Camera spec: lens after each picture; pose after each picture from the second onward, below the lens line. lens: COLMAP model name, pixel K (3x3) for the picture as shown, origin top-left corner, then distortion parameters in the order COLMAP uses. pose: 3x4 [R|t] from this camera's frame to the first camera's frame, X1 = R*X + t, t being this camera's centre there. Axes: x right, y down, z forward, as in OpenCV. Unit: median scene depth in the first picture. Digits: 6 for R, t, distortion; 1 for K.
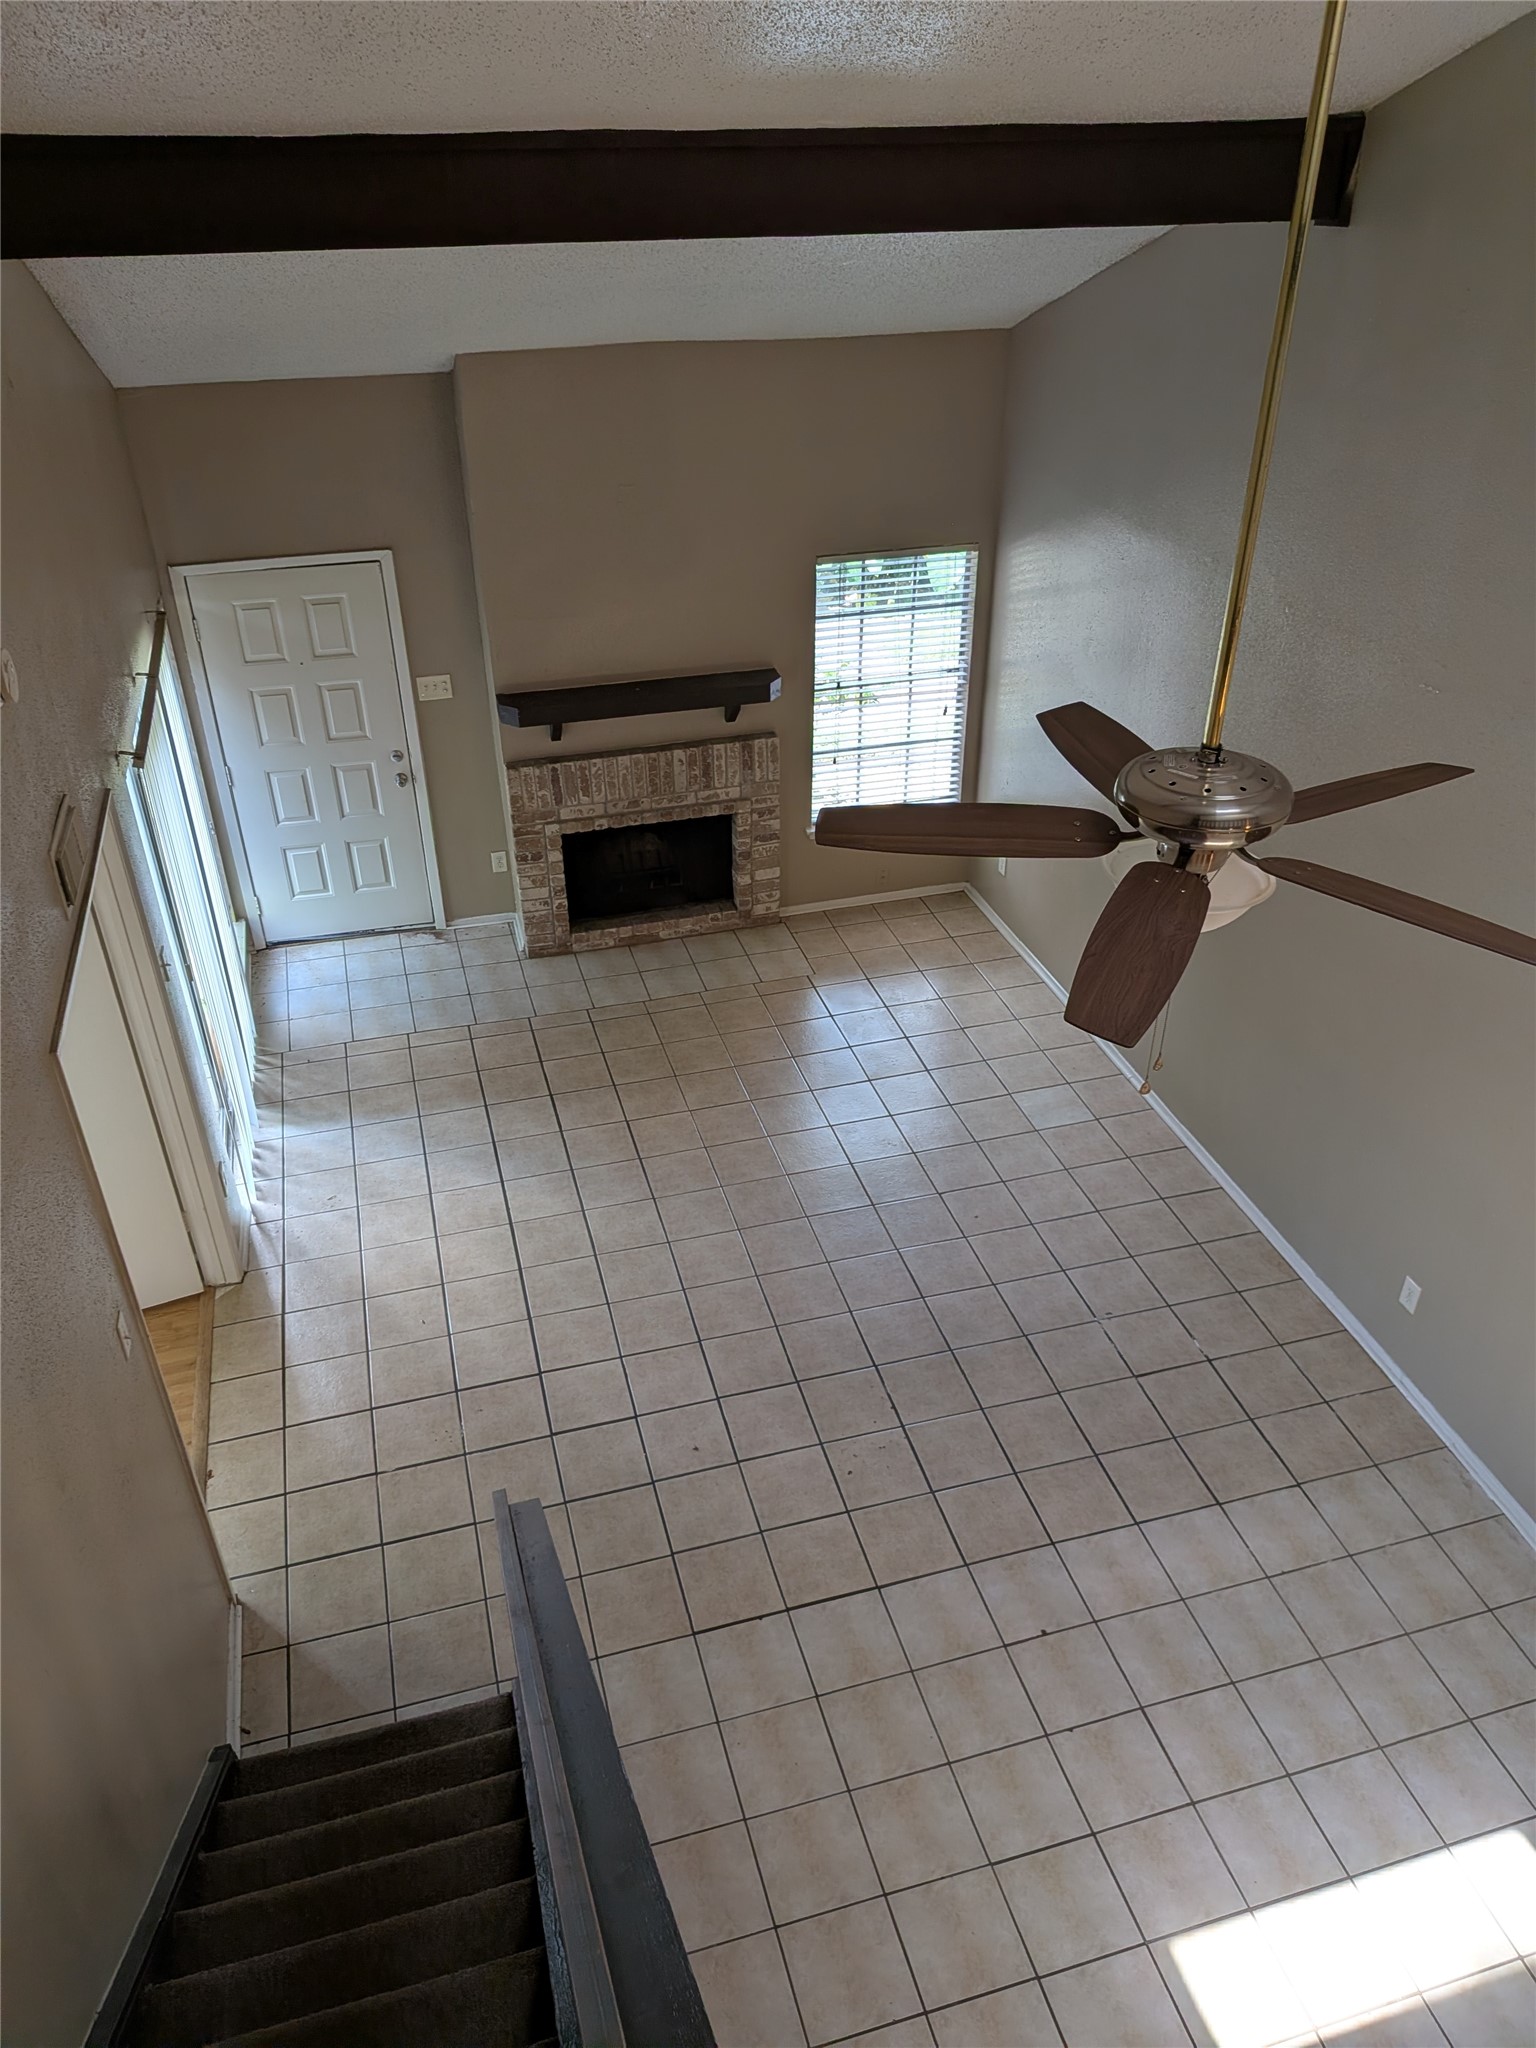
lens RADIAL K [[1481.7, 0, 778.0], [0, 1481.7, 1040.0], [0, 0, 1]] dist [0.066865, -0.115042]
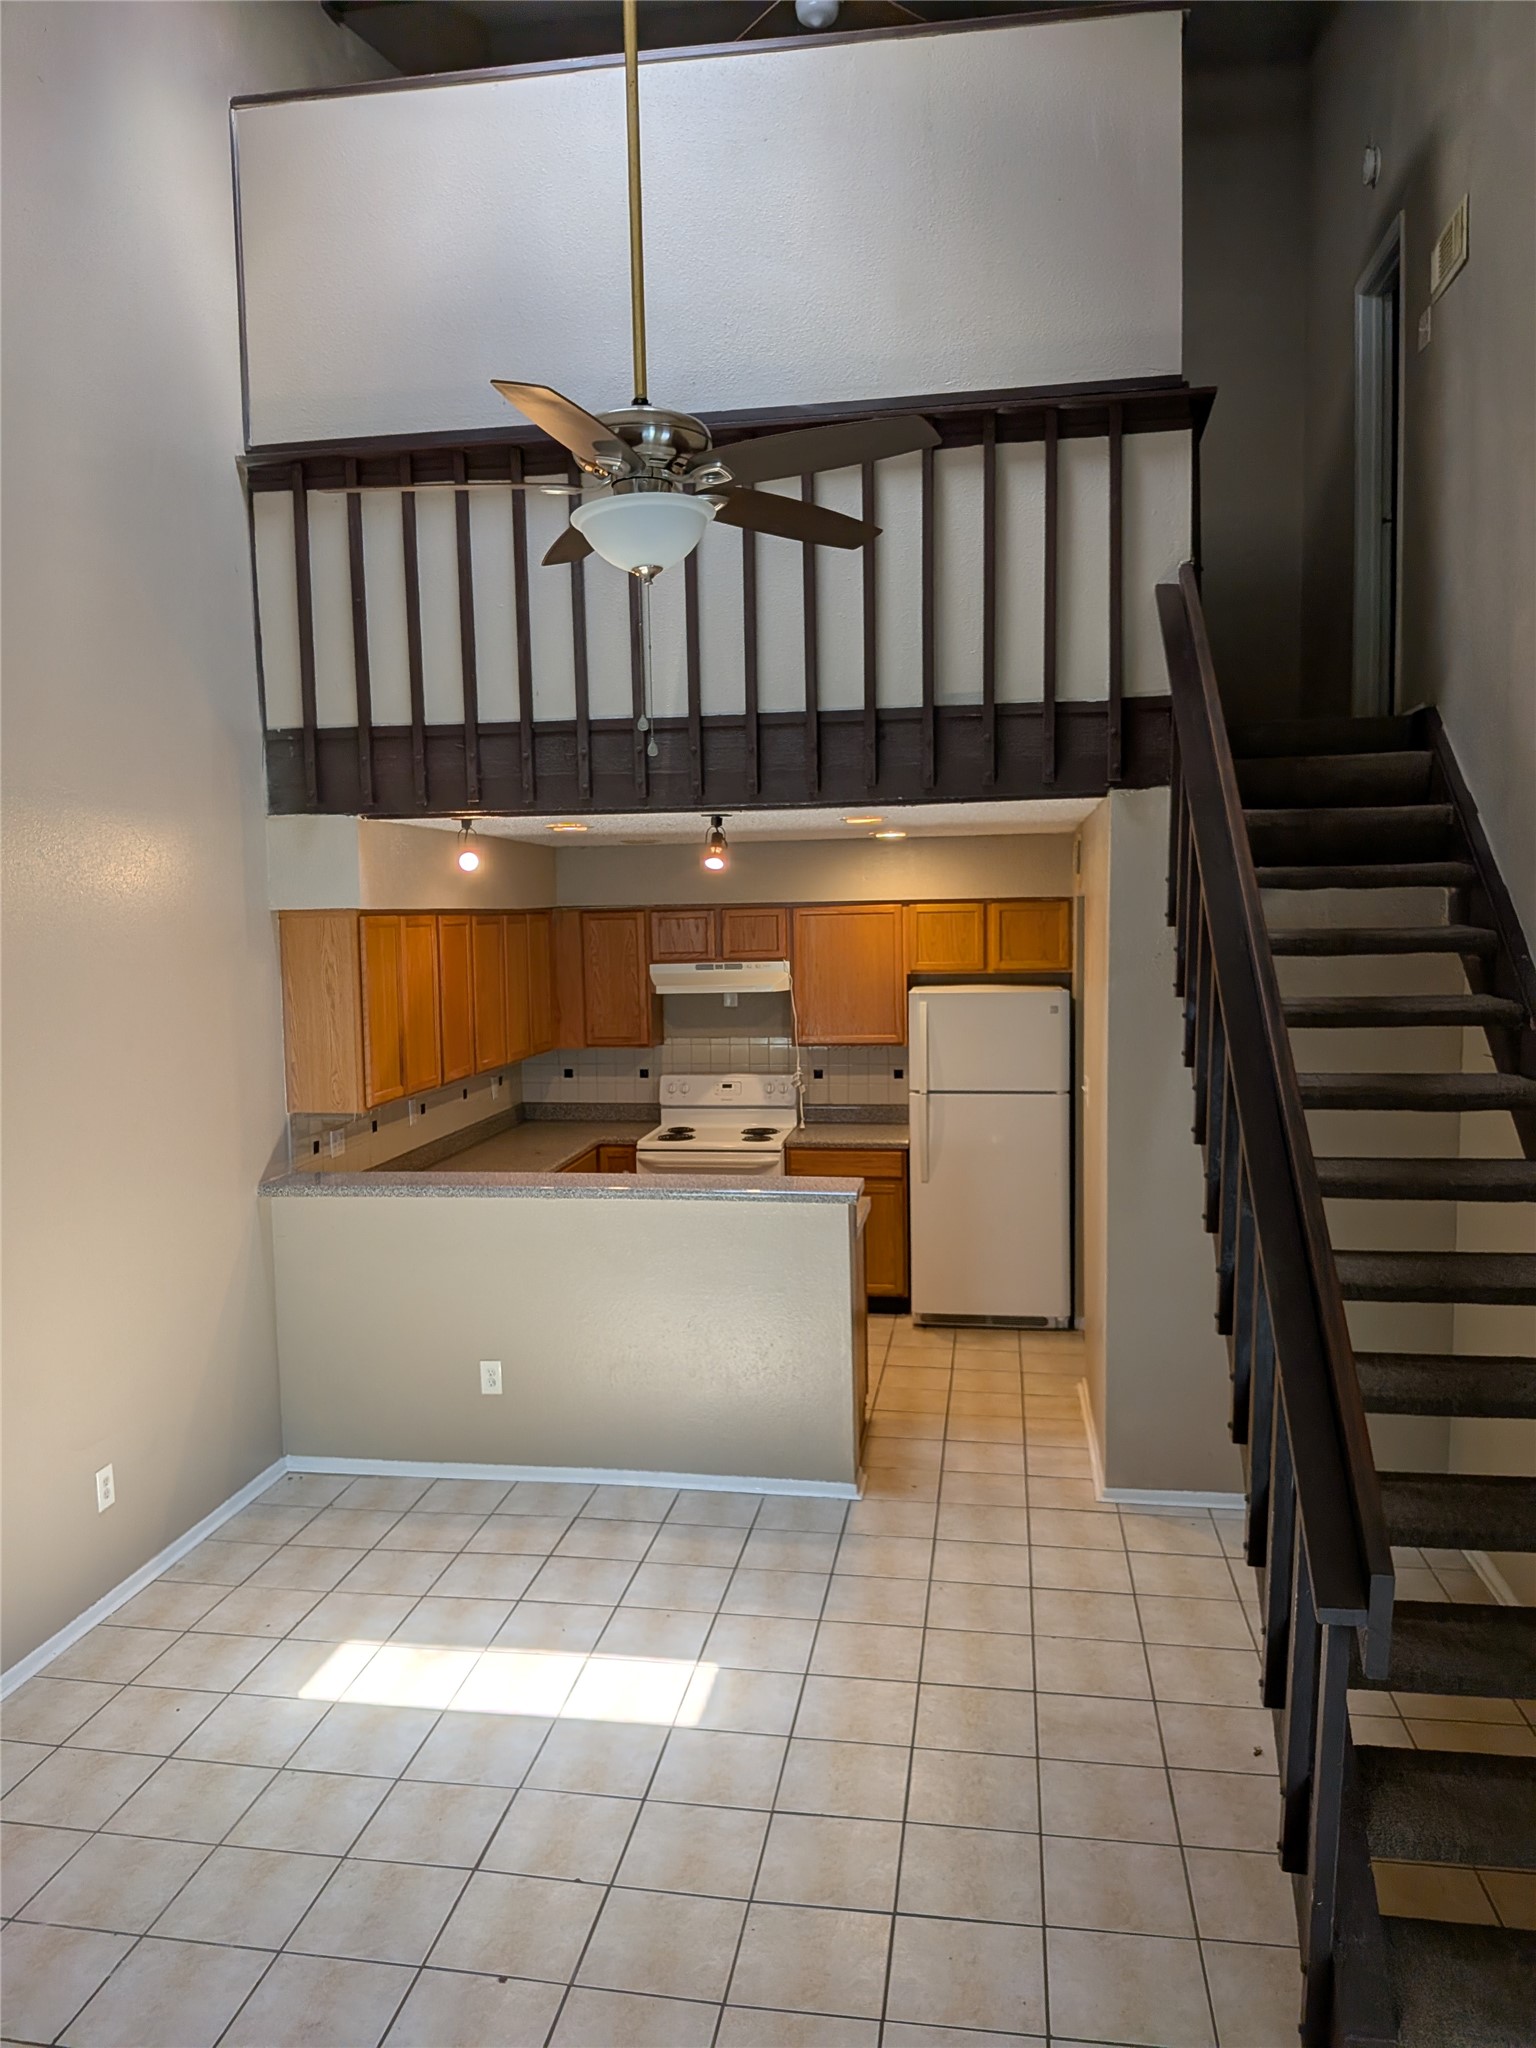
lens RADIAL K [[1481.7, 0, 723.0], [0, 1481.7, 1015.5], [0, 0, 1]] dist [0.066865, -0.115042]
pose [[-0.892290, -0.018651, 0.451078, -0.132264], [0.261584, 0.792978, 0.550236, -0.181129], [-0.367957, 0.608965, -0.702687, 0.845636]]
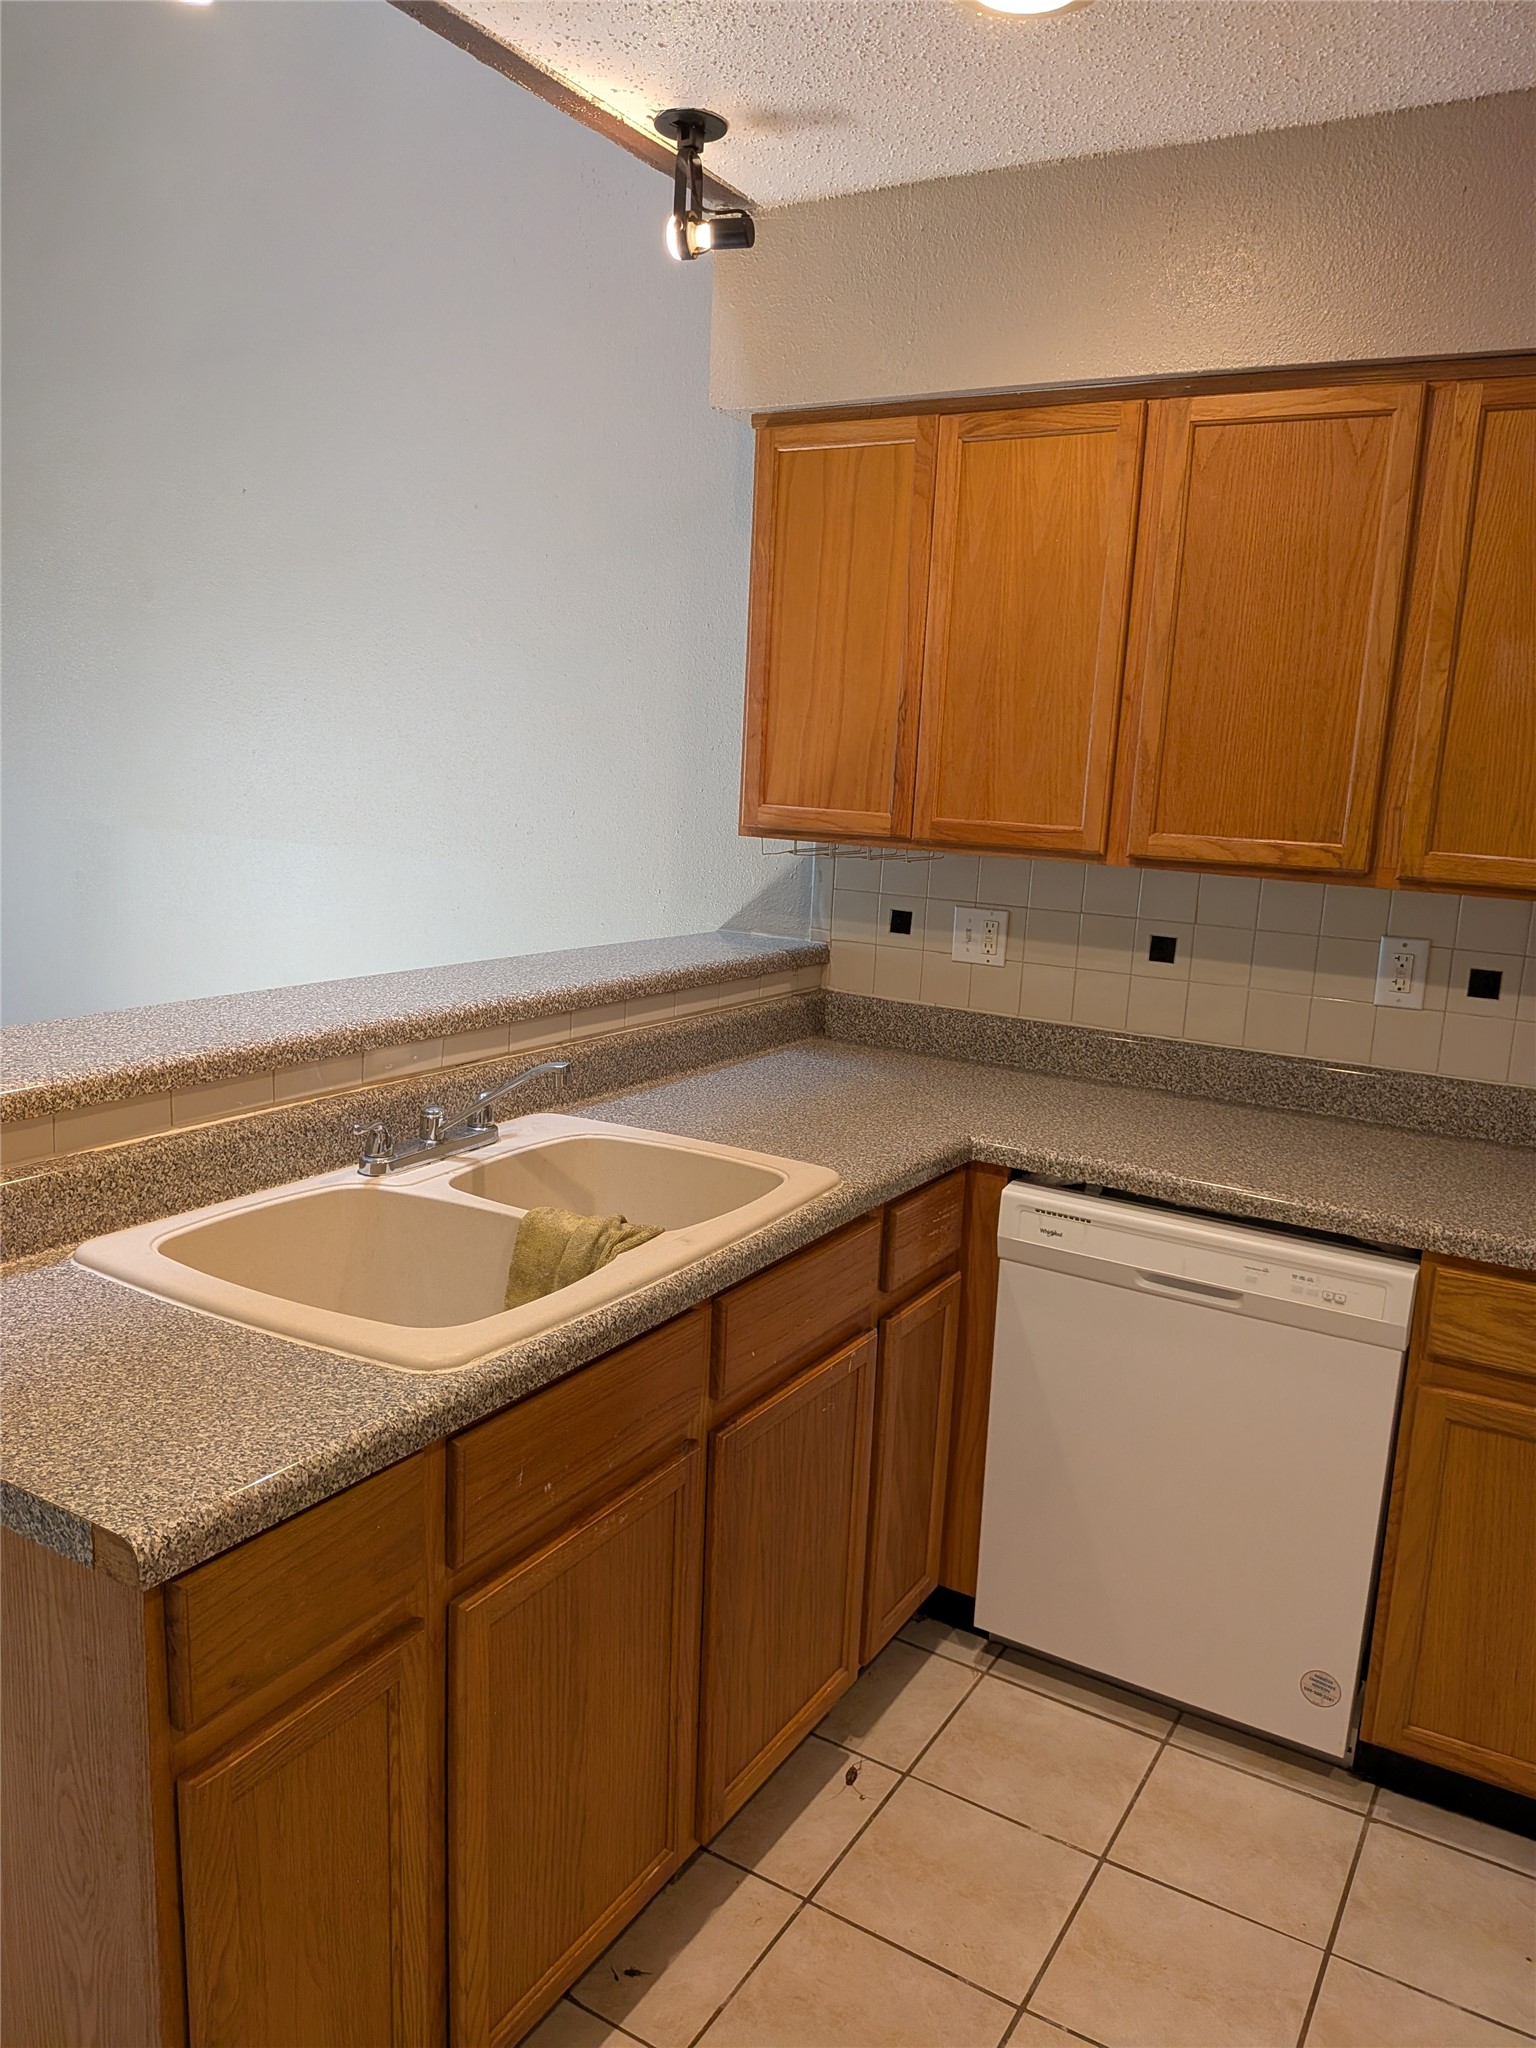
lens RADIAL K [[1481.7, 0, 765.7], [0, 1481.7, 1045.1], [0, 0, 1]] dist [0.066865, -0.115042]
pose [[0.727241, -0.096766, 0.679526, 0.142283], [0.335229, 0.913978, -0.228616, 0.460183], [-0.598950, 0.394057, 0.697121, 0.041032]]
